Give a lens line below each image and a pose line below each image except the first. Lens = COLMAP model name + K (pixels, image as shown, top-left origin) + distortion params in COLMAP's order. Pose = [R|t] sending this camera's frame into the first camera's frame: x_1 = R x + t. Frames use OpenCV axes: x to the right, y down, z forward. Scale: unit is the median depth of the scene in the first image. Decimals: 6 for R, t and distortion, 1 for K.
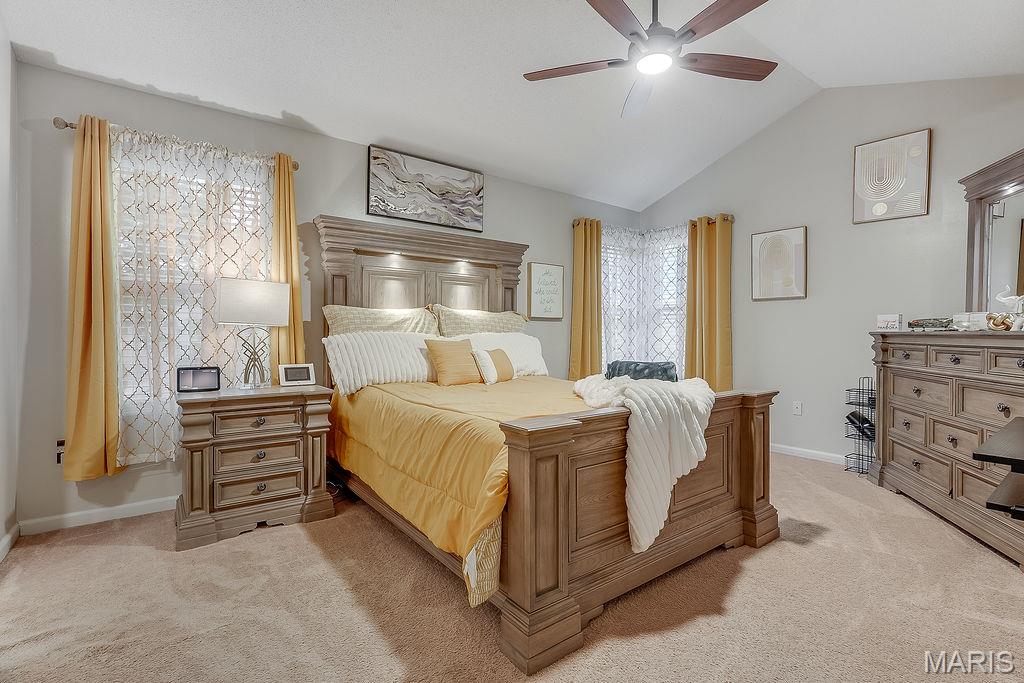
lens RADIAL K [[472.4, 0, 512.0], [0, 472.4, 341.5], [0, 0, 1]] dist [-0.011254, 0.000010]
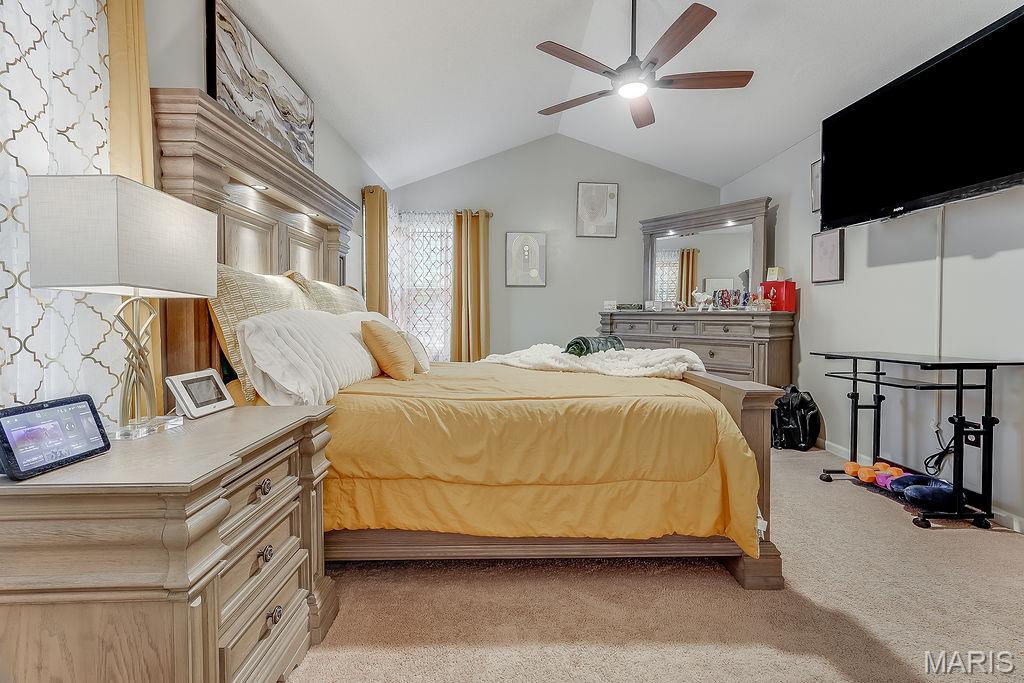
lens RADIAL K [[452.2, 0, 512.9], [0, 452.2, 330.4], [0, 0, 1]] dist [0.017864, 0.000056]
pose [[0.589846, -0.030609, 0.806935, -0.579056], [0.013352, 0.999514, 0.028154, -0.006114], [-0.807405, -0.005833, 0.589968, 0.378218]]
